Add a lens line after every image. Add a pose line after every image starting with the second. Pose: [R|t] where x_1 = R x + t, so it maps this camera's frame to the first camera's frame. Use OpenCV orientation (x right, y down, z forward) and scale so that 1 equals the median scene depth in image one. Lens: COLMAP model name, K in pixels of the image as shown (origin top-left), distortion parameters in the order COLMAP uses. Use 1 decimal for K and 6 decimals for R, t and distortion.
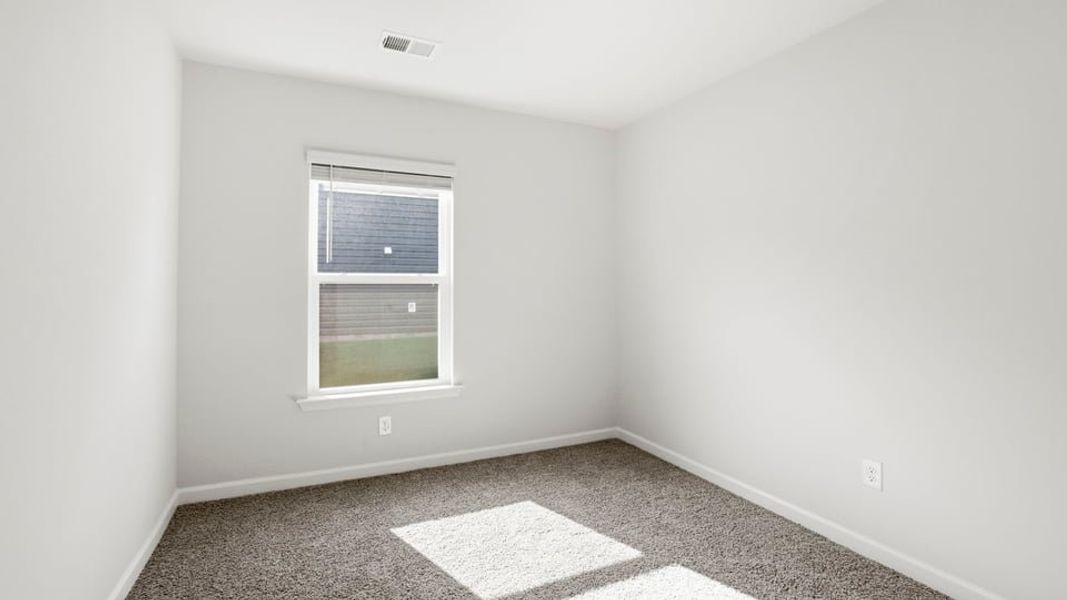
lens RADIAL K [[487.0, 0, 536.0], [0, 487.0, 302.6], [0, 0, 1]] dist [-0.000659, -0.000051]
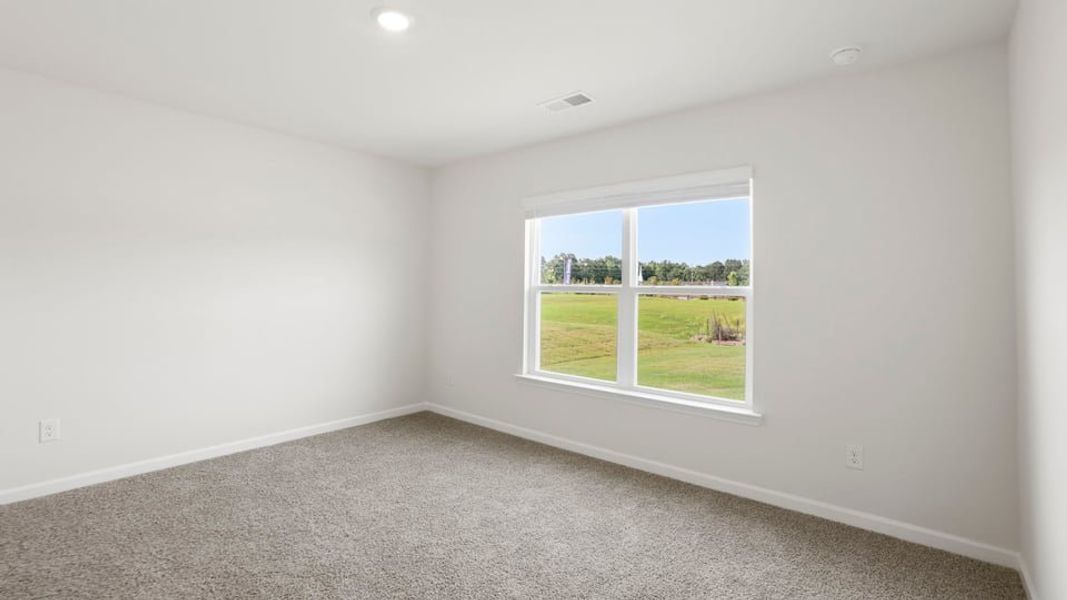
lens RADIAL K [[495.1, 0, 528.3], [0, 495.1, 285.8], [0, 0, 1]] dist [-0.017406, 0.000406]
pose [[0.405658, -0.013458, -0.913926, 0.780677], [-0.044782, 0.998398, -0.034578, -0.008210], [0.912927, 0.054954, 0.404405, 0.405535]]
